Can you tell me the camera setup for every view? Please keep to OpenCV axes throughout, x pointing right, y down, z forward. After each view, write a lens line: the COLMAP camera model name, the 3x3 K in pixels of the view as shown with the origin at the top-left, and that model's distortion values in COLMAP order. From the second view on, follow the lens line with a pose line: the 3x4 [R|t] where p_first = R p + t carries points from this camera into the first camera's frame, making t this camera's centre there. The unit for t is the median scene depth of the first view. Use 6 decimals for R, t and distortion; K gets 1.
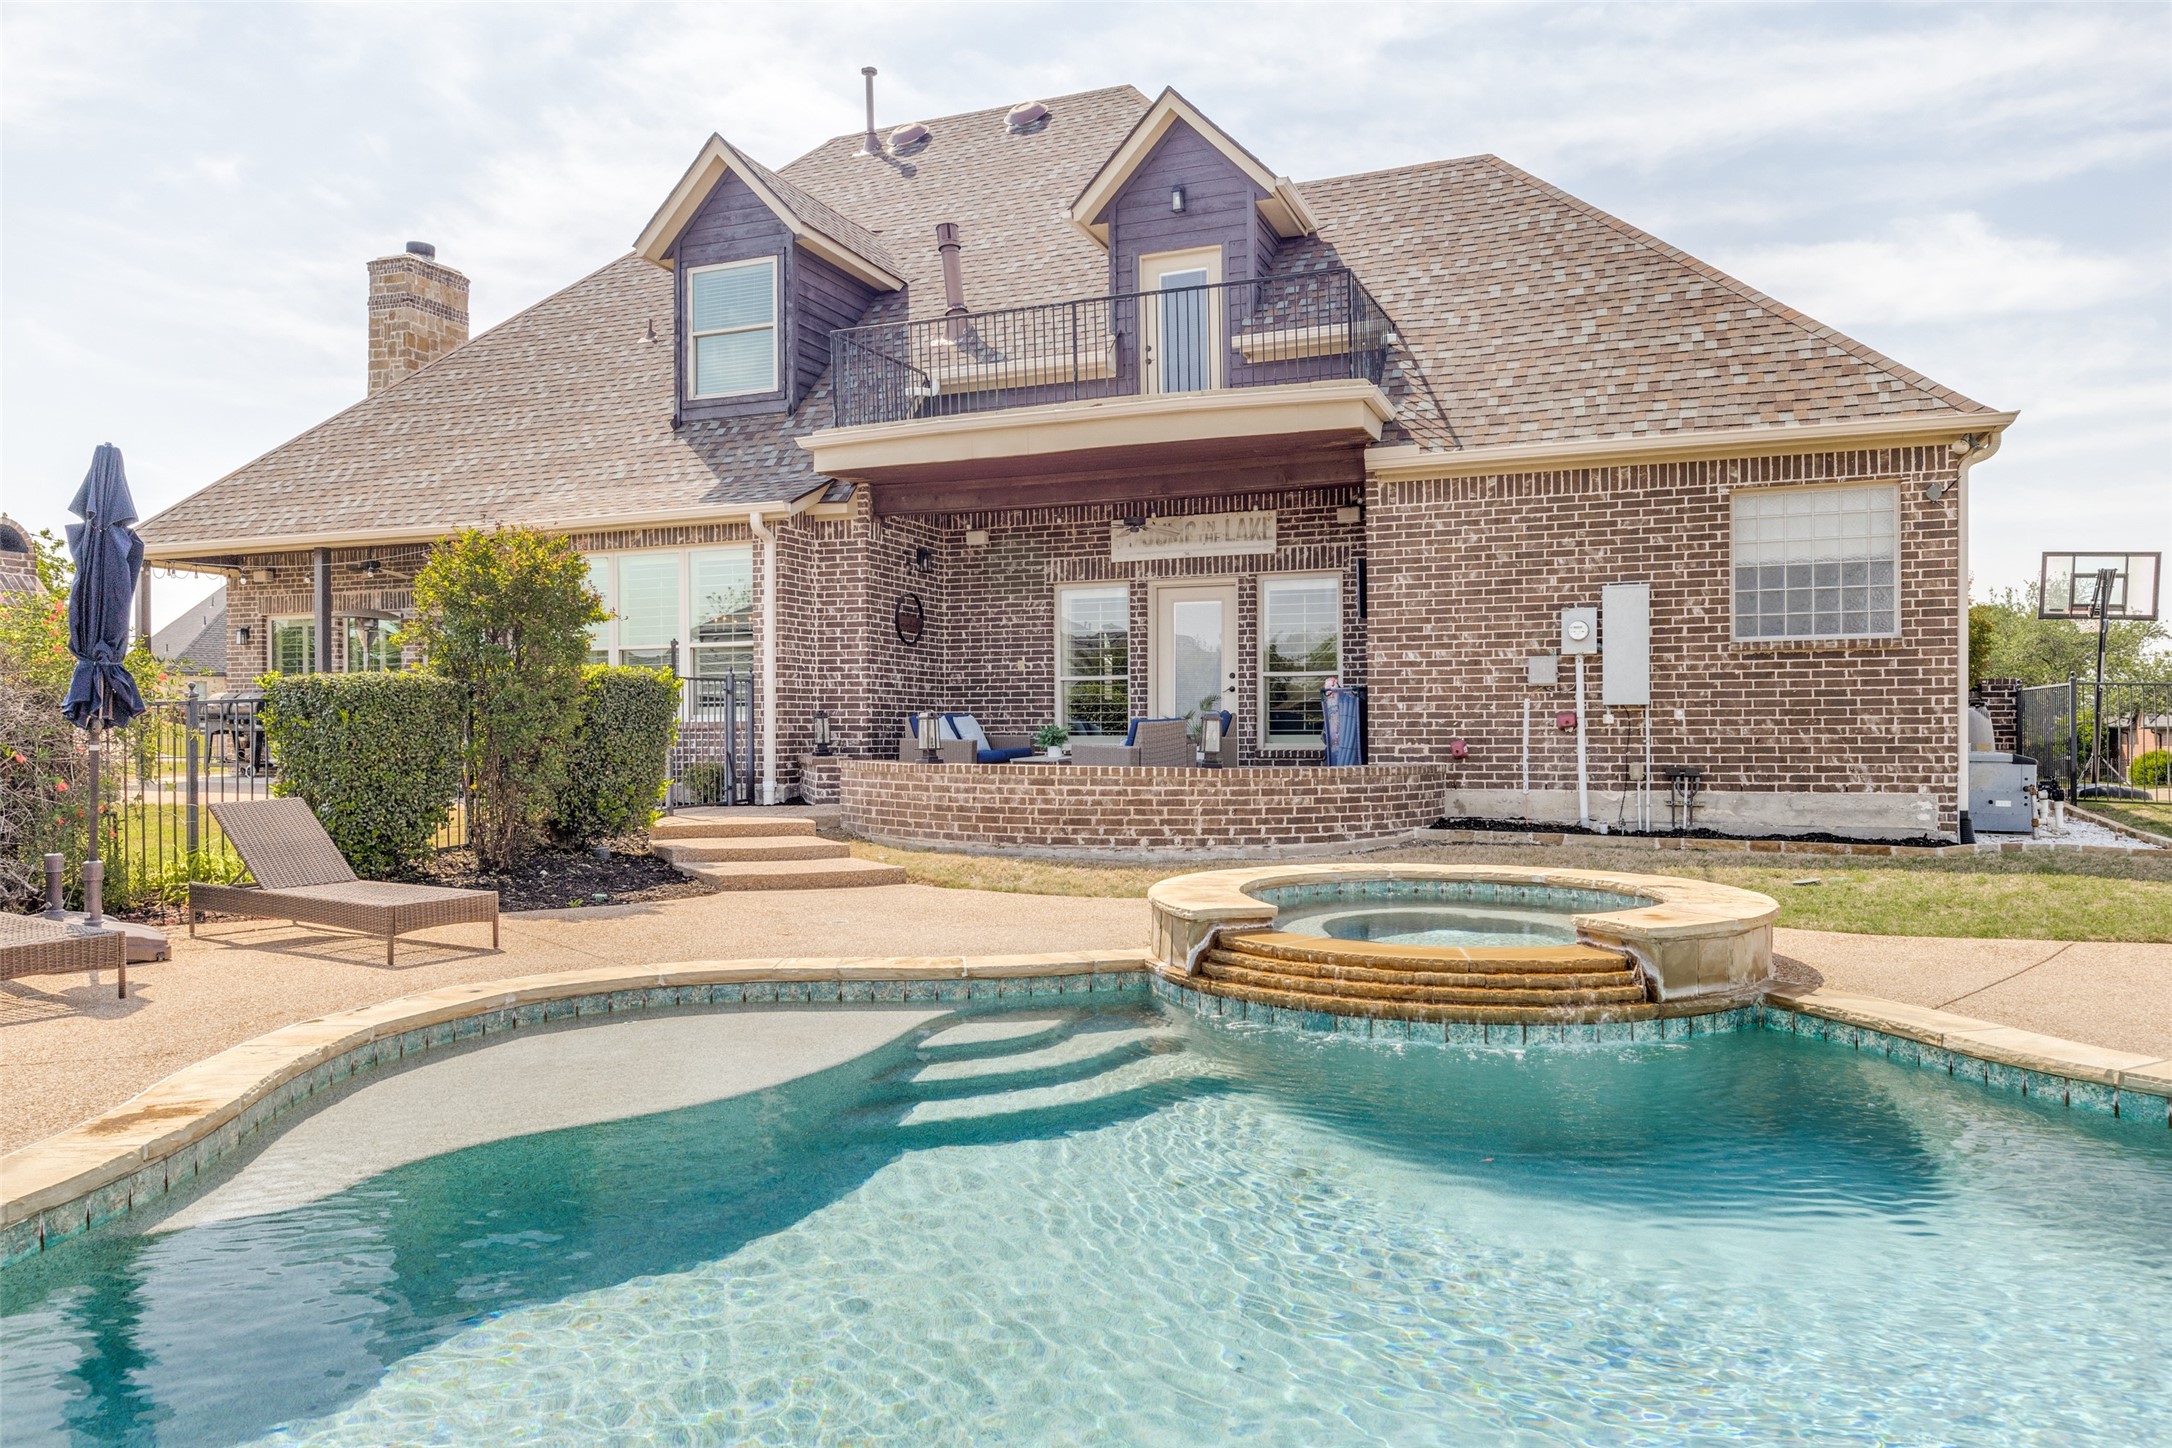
lens RADIAL K [[1420.6, 0, 1085.9], [0, 1420.6, 720.8], [0, 0, 1]] dist [0.002747, -0.002819]
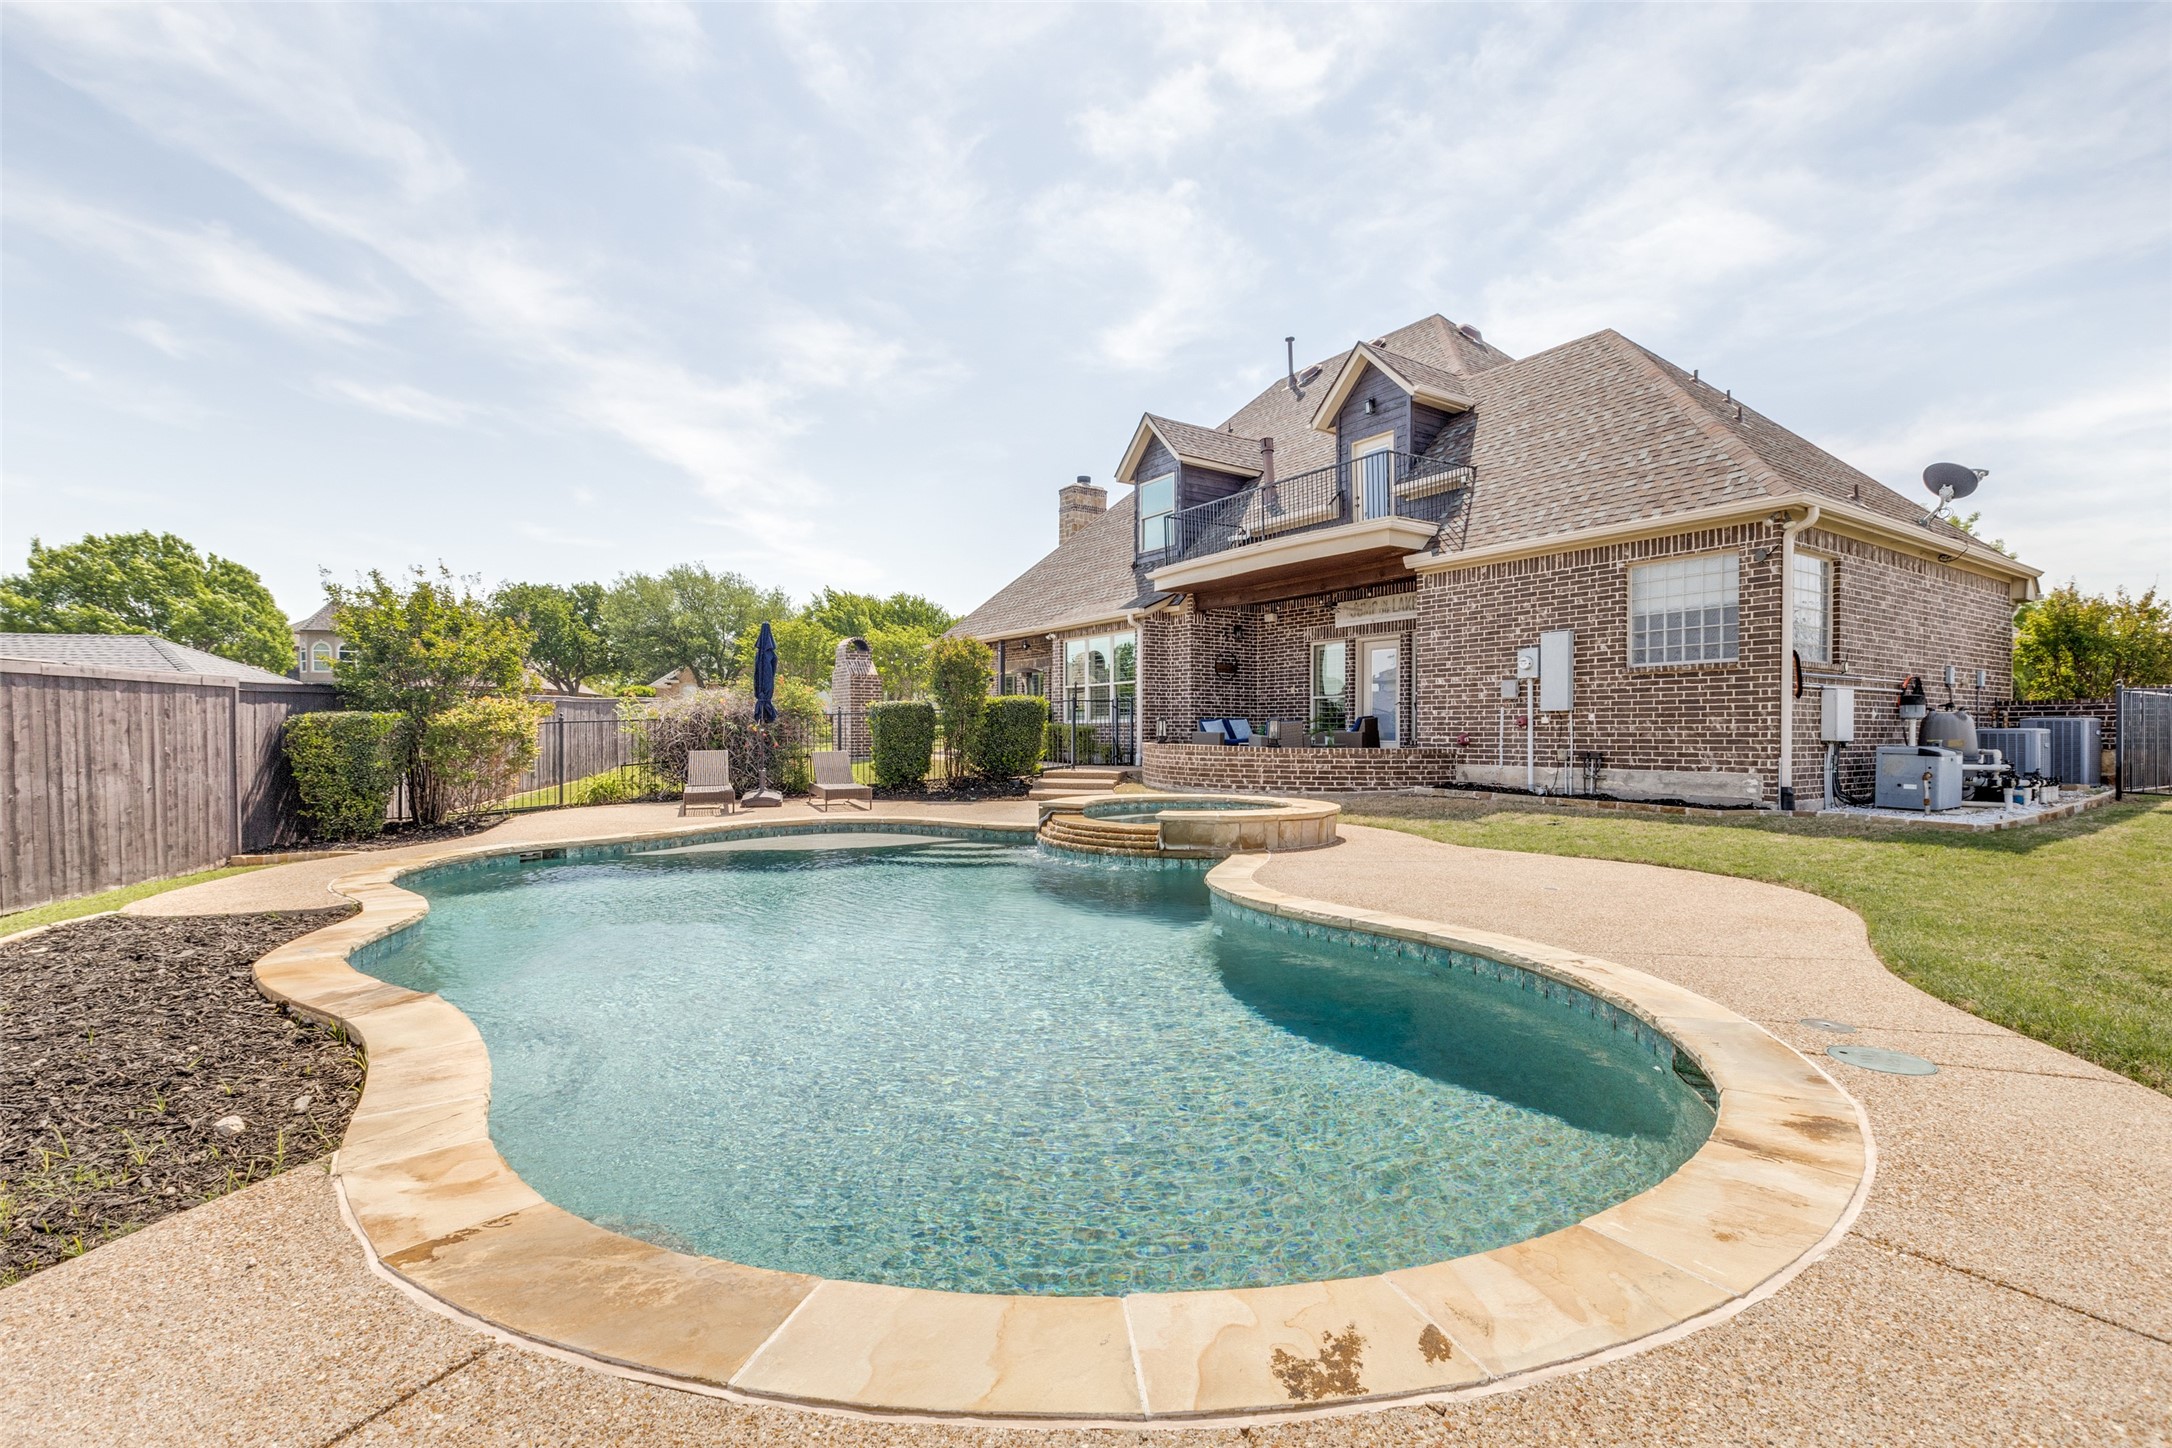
lens RADIAL K [[923.5, 0, 1084.0], [0, 923.5, 733.5], [0, 0, 1]] dist [-0.016845, -0.001857]
pose [[0.830968, 0.006854, -0.556278, 0.488540], [-0.001945, 0.999954, 0.009416, 0.004566], [0.556316, -0.006743, 0.830943, -0.093432]]
